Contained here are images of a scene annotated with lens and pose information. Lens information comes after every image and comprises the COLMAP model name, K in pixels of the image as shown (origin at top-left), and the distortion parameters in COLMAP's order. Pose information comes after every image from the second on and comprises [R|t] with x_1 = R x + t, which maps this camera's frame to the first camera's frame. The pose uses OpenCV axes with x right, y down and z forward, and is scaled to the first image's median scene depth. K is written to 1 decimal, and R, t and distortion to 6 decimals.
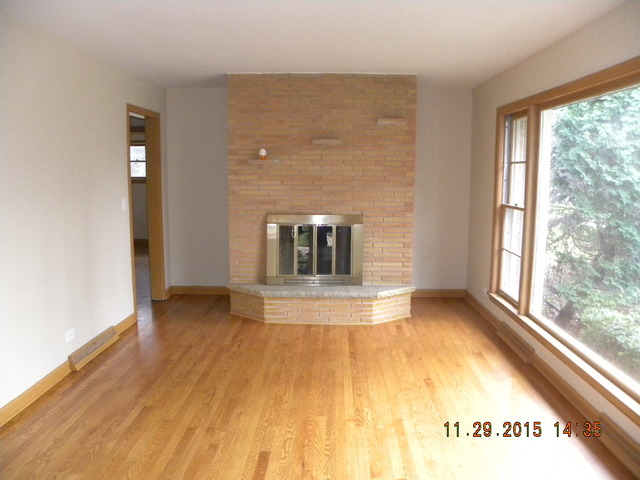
lens RADIAL K [[509.6, 0, 319.7], [0, 509.6, 239.1], [0, 0, 1]] dist [-0.009358, -0.004163]
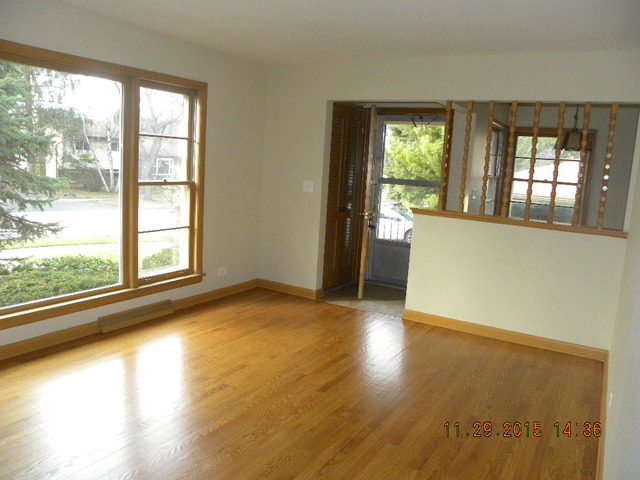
lens RADIAL K [[509.6, 0, 319.7], [0, 509.6, 239.0], [0, 0, 1]] dist [-0.009358, -0.004163]
pose [[-0.873227, -0.119362, 0.472470, -0.586152], [0.016829, 0.961574, 0.274031, -0.230223], [-0.487023, 0.247242, -0.837663, 1.793485]]
